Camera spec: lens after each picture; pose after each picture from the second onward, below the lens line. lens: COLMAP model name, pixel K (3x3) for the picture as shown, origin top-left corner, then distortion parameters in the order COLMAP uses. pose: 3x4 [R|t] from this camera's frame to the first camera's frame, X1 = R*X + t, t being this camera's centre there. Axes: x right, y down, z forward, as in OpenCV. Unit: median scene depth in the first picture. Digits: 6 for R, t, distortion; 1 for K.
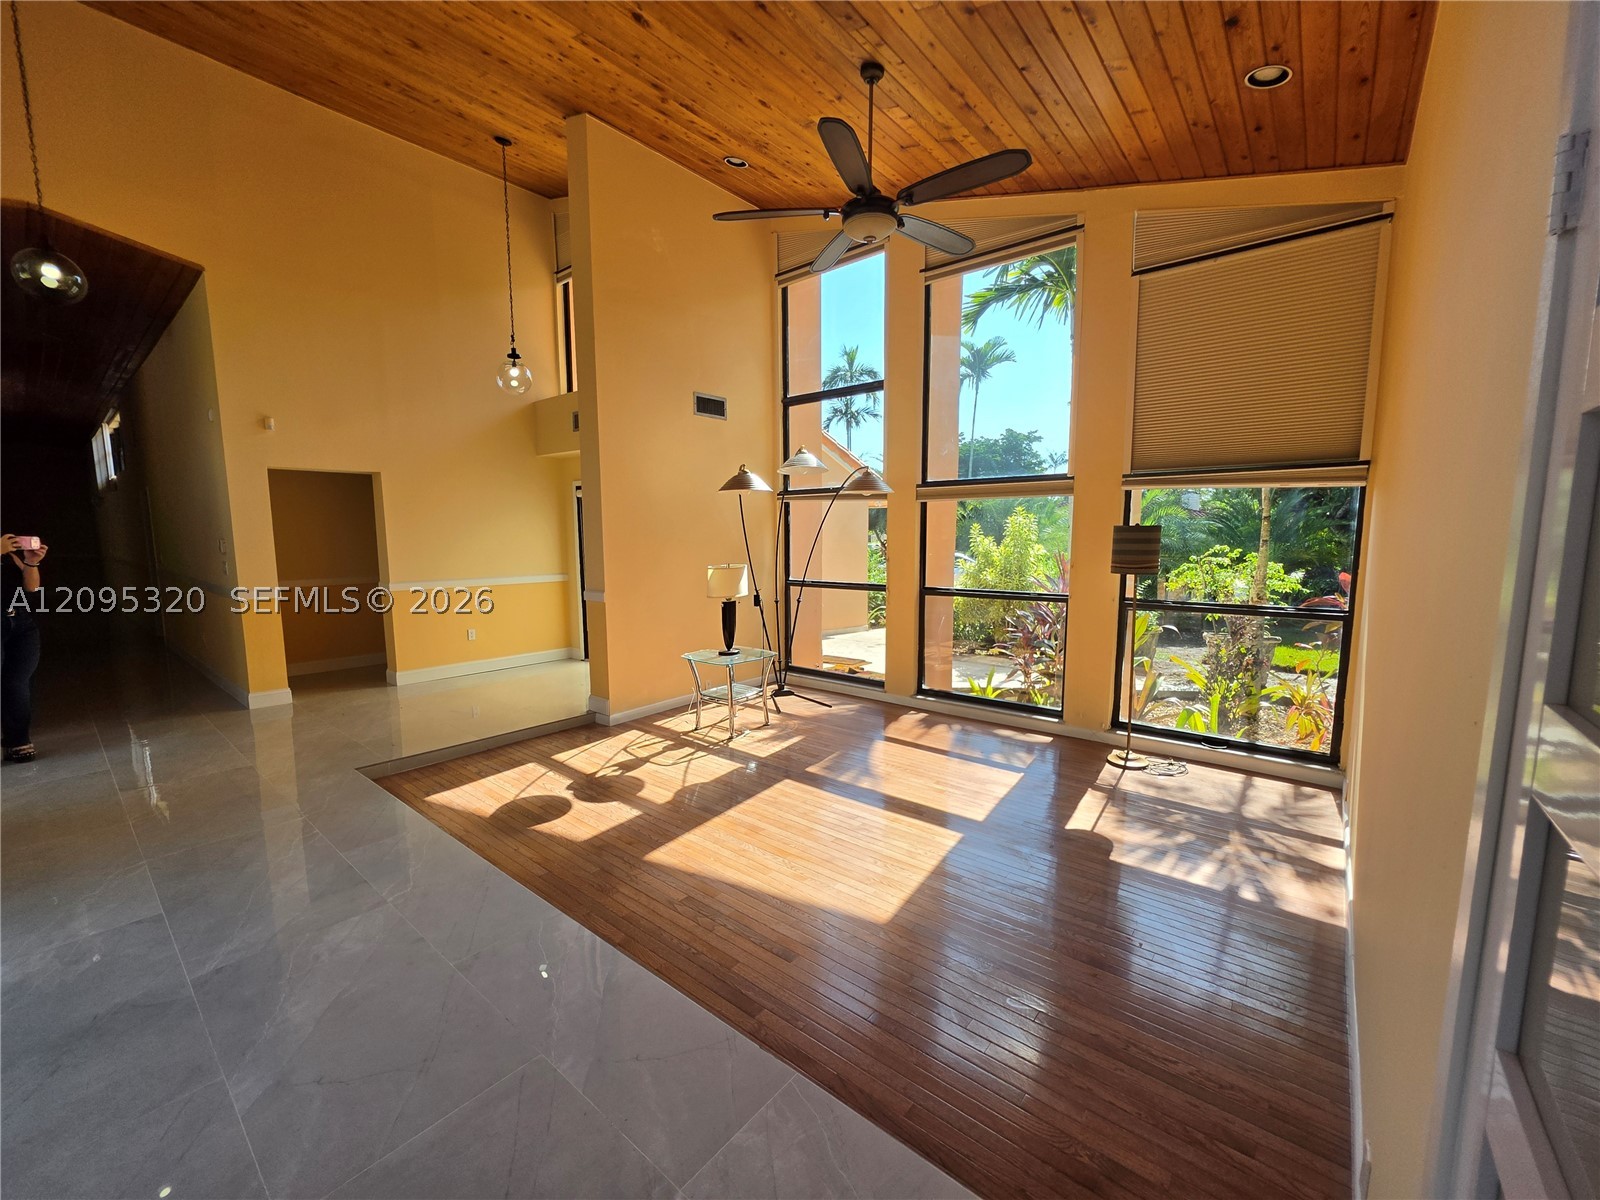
lens RADIAL K [[647.5, 0, 786.5], [0, 647.5, 605.5], [0, 0, 1]] dist [-0.008447, 0.001110]
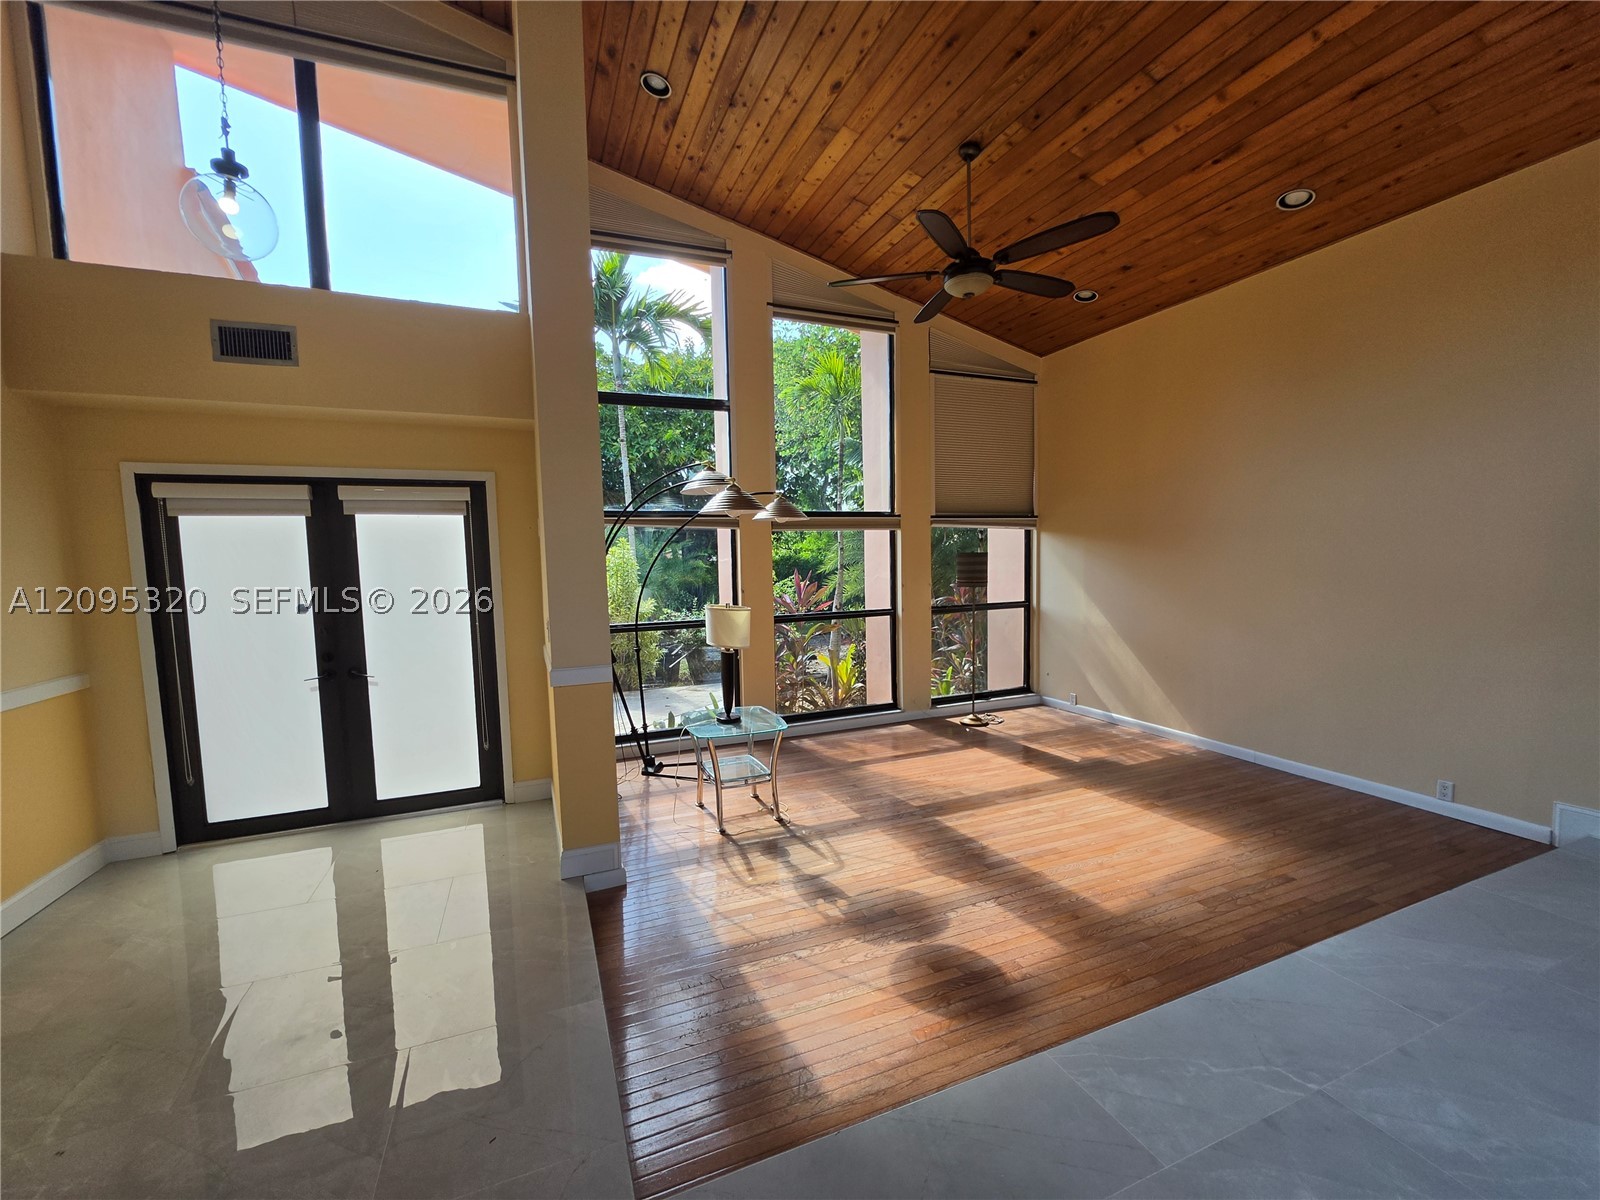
lens RADIAL K [[647.5, 0, 788.1], [0, 647.5, 602.1], [0, 0, 1]] dist [-0.008447, 0.001110]
pose [[0.470237, -0.069041, 0.879835, -0.860060], [0.119215, 0.992767, 0.014187, -0.080771], [-0.874451, 0.098219, 0.475067, 0.661354]]
